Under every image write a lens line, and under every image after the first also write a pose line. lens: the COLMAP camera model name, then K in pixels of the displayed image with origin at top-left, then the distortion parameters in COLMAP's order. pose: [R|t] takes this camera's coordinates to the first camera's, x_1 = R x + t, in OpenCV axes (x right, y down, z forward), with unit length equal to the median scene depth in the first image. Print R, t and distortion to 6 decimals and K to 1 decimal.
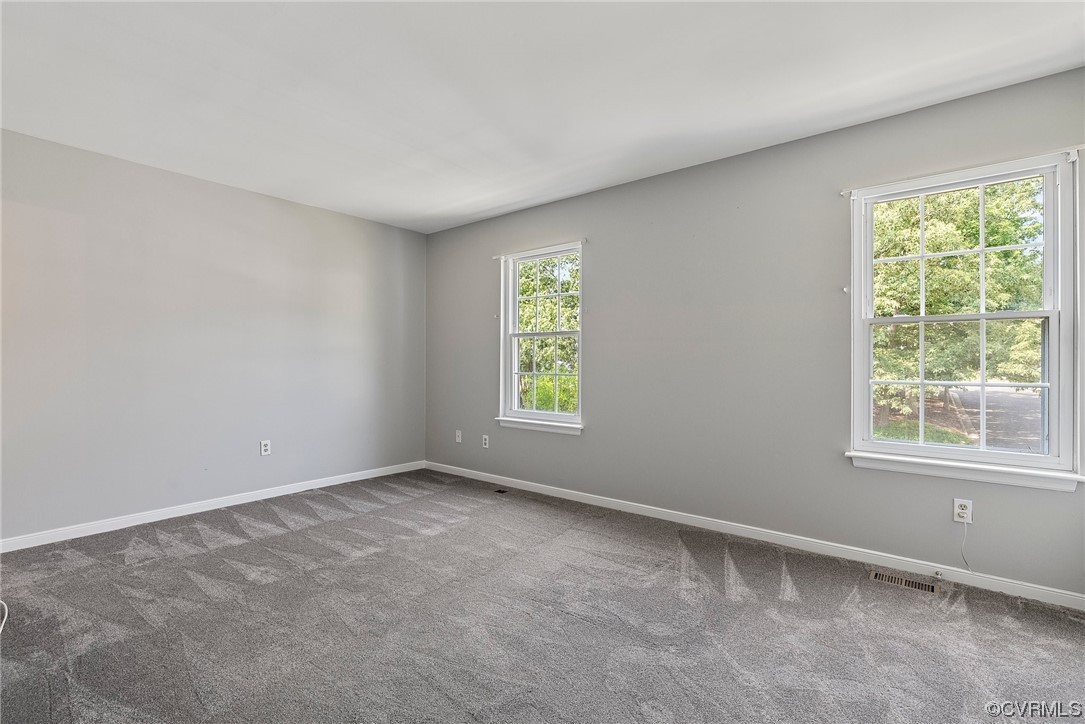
lens RADIAL K [[495.2, 0, 546.9], [0, 495.2, 362.6], [0, 0, 1]] dist [-0.007614, 0.001219]
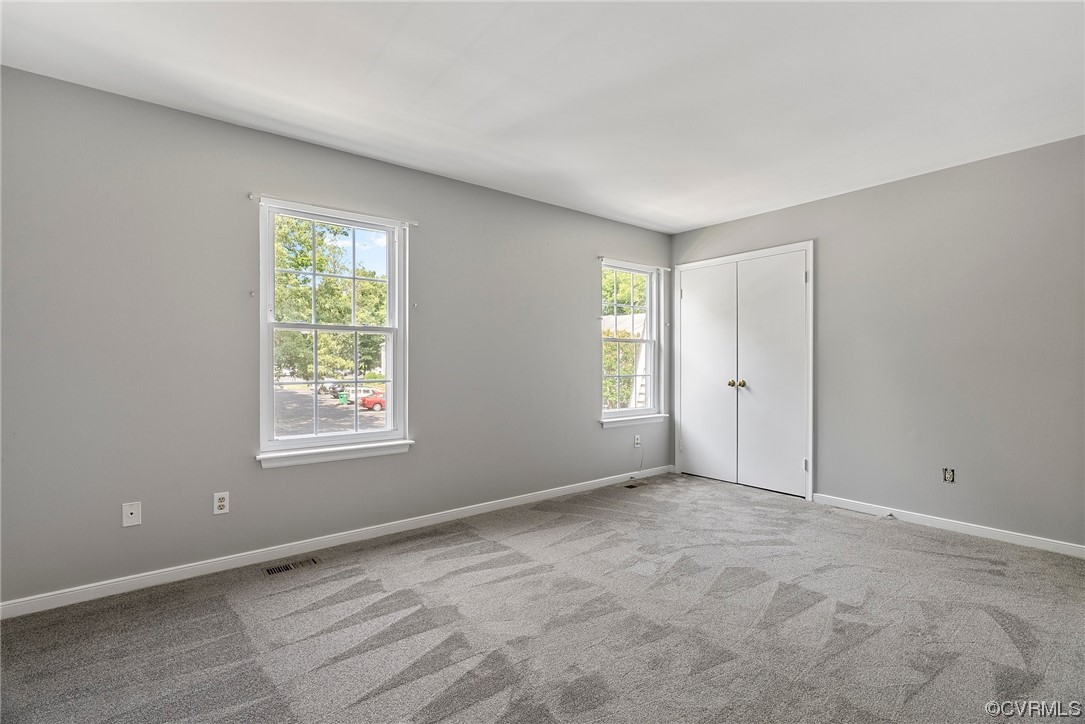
lens RADIAL K [[509.0, 0, 542.5], [0, 509.0, 362.0], [0, 0, 1]] dist [-0.010659, 0.001844]
pose [[0.211717, 0.002195, 0.977328, -0.425687], [0.006592, 0.999972, -0.003674, -0.001003], [-0.977309, 0.007221, 0.211697, 0.342527]]
